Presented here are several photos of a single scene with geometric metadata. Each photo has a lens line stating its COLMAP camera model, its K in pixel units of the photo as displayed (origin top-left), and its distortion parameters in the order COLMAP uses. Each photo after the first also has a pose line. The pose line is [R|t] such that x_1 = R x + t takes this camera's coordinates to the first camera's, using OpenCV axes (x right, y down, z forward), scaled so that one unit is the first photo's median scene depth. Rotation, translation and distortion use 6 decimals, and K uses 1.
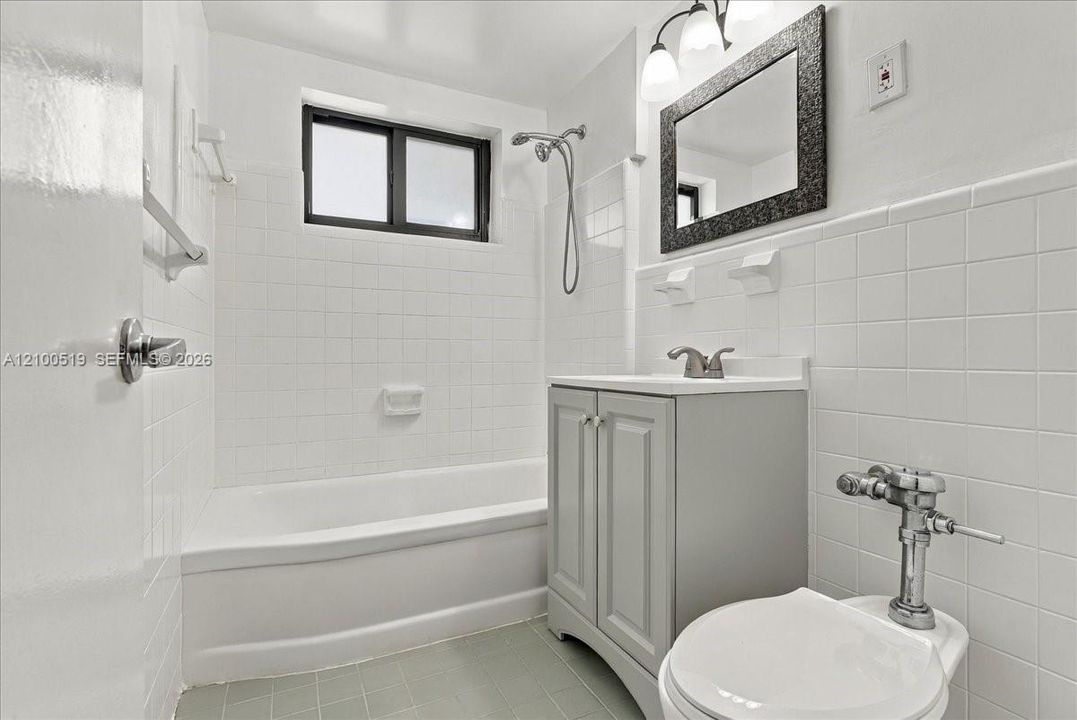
lens RADIAL K [[521.6, 0, 538.5], [0, 521.6, 360.0], [0, 0, 1]] dist [-0.003559, -0.000029]
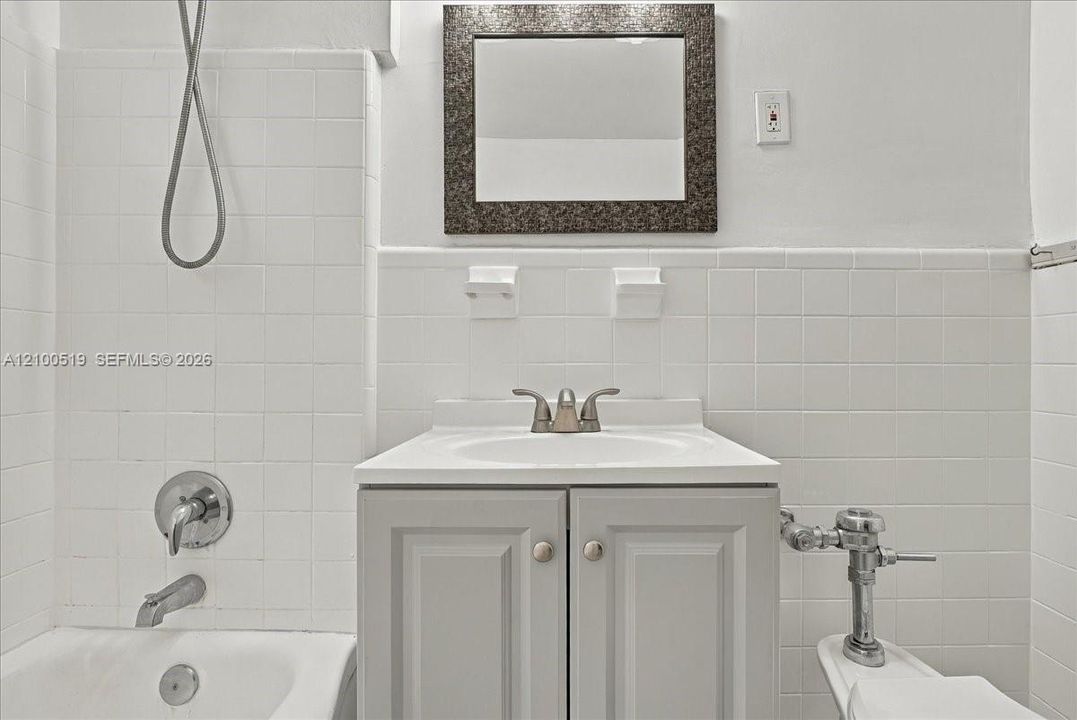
lens RADIAL K [[515.9, 0, 570.2], [0, 515.9, 365.7], [0, 0, 1]] dist [-0.004180, -0.000206]
pose [[0.439109, 0.002486, 0.898431, -0.235272], [0.001326, 0.999993, -0.003415, -0.040078], [-0.898433, 0.002691, 0.439102, 0.553303]]
